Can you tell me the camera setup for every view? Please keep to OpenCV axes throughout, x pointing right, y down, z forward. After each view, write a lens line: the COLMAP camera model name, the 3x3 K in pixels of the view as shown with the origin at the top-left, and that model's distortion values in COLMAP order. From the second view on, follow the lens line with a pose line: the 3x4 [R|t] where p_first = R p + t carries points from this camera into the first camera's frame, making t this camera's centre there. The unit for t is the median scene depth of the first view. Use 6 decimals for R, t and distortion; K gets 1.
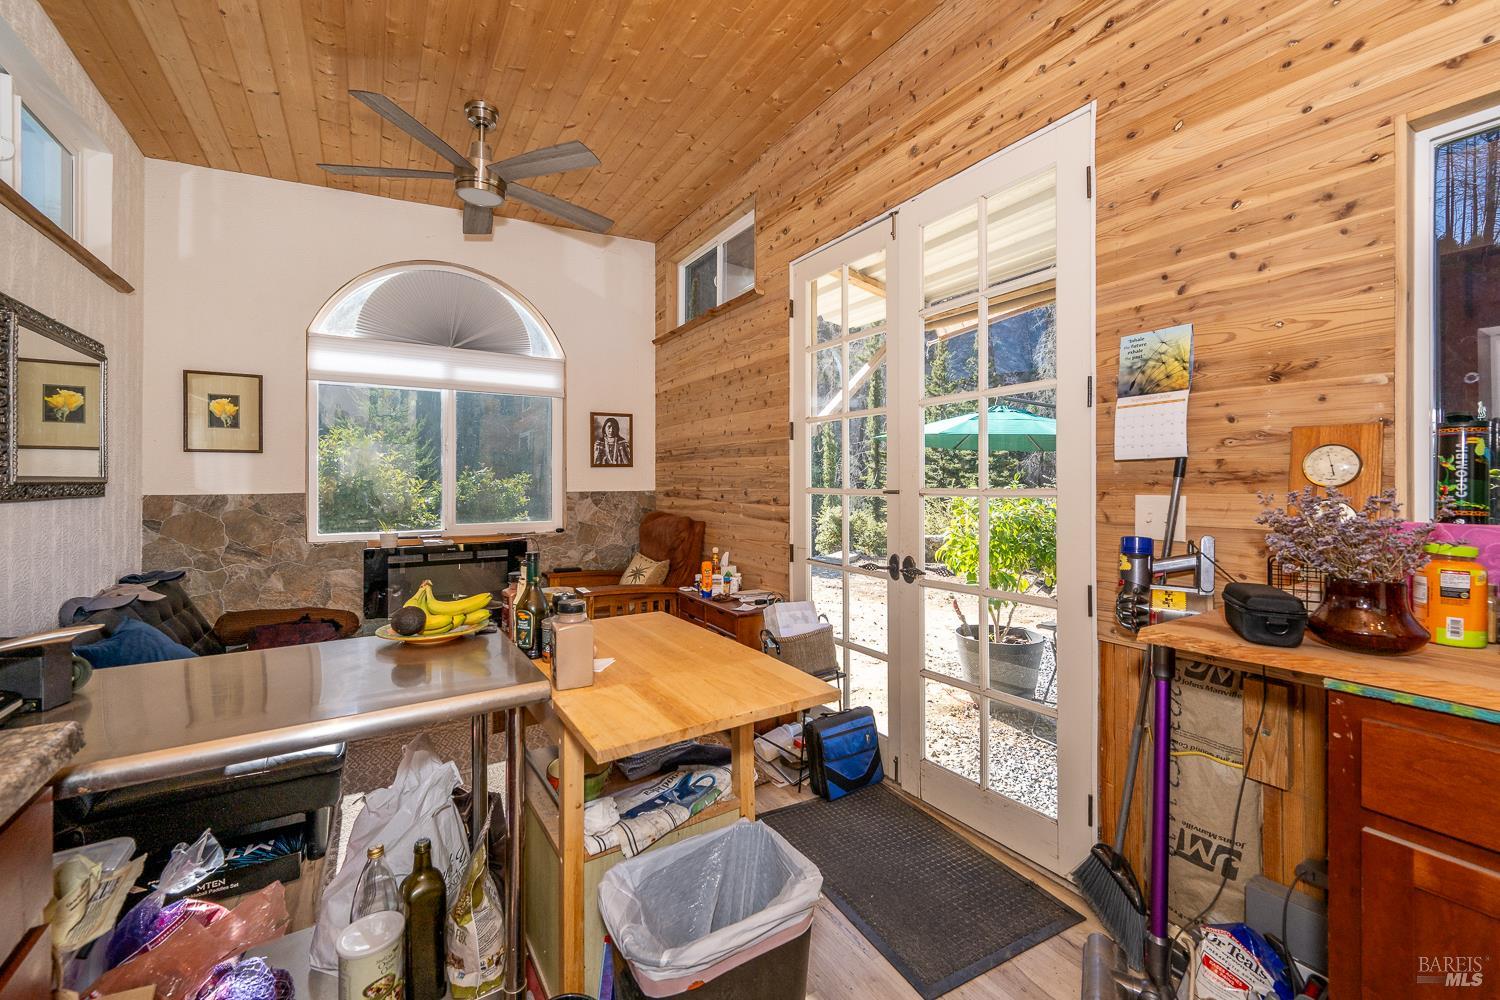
lens RADIAL K [[603.1, 0, 744.6], [0, 603.1, 479.5], [0, 0, 1]] dist [0.000554, -0.000457]
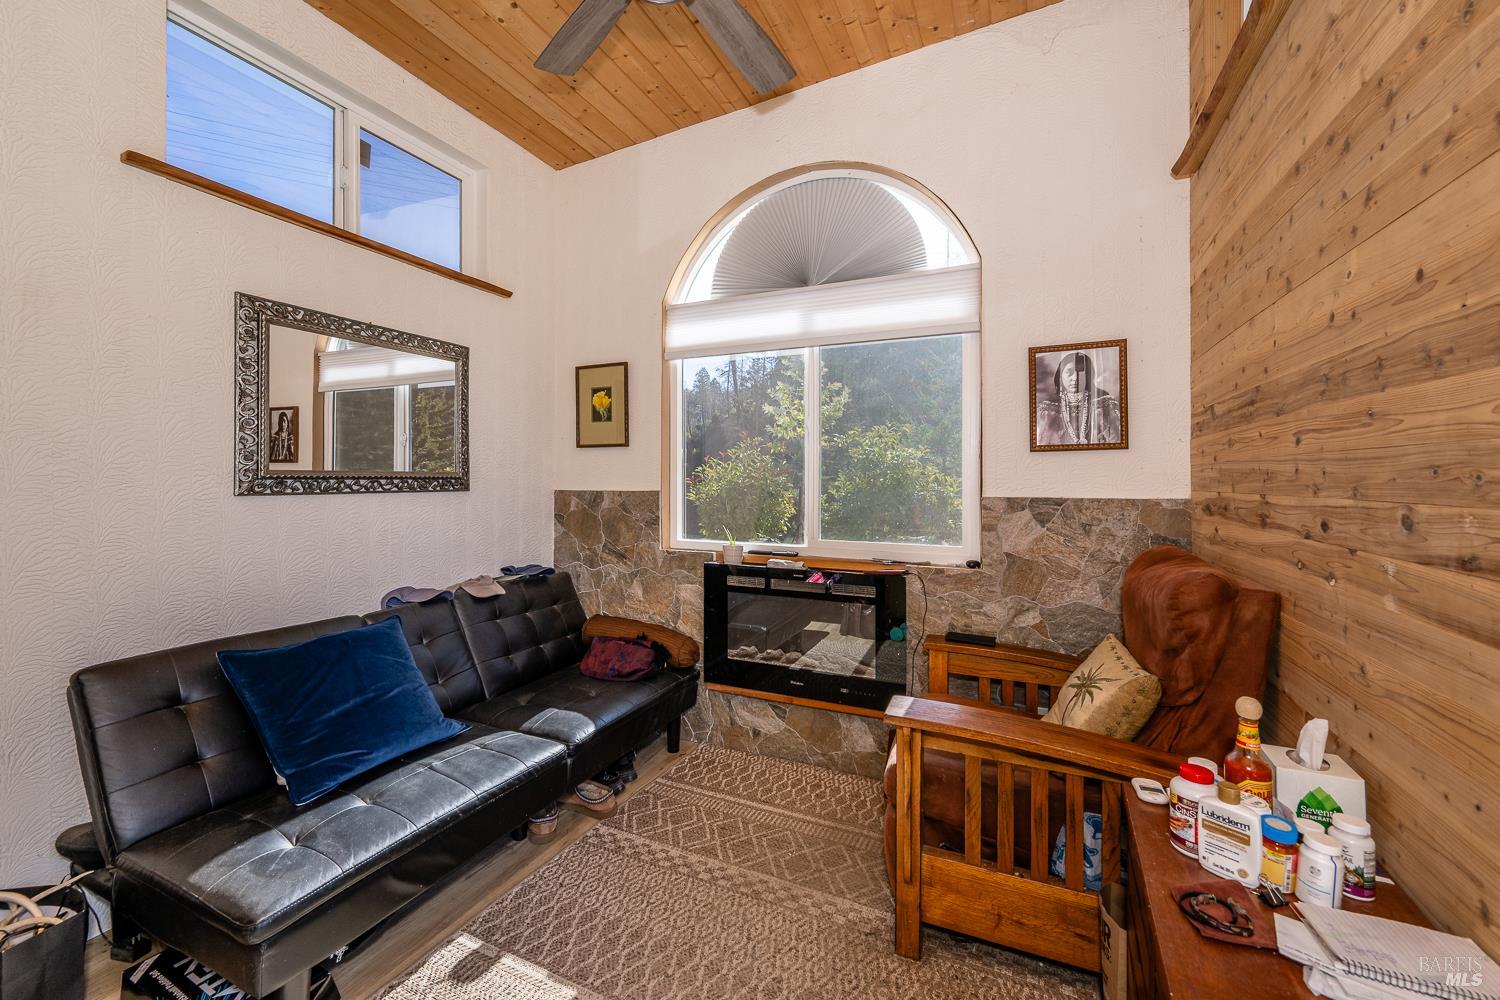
lens RADIAL K [[603.1, 0, 744.6], [0, 603.1, 479.5], [0, 0, 1]] dist [0.000554, -0.000457]
pose [[0.547130, 0.002840, -0.837043, 0.059386], [-0.001508, 0.999996, 0.002408, 0.003529], [0.837046, -0.000055, 0.547132, 0.576368]]
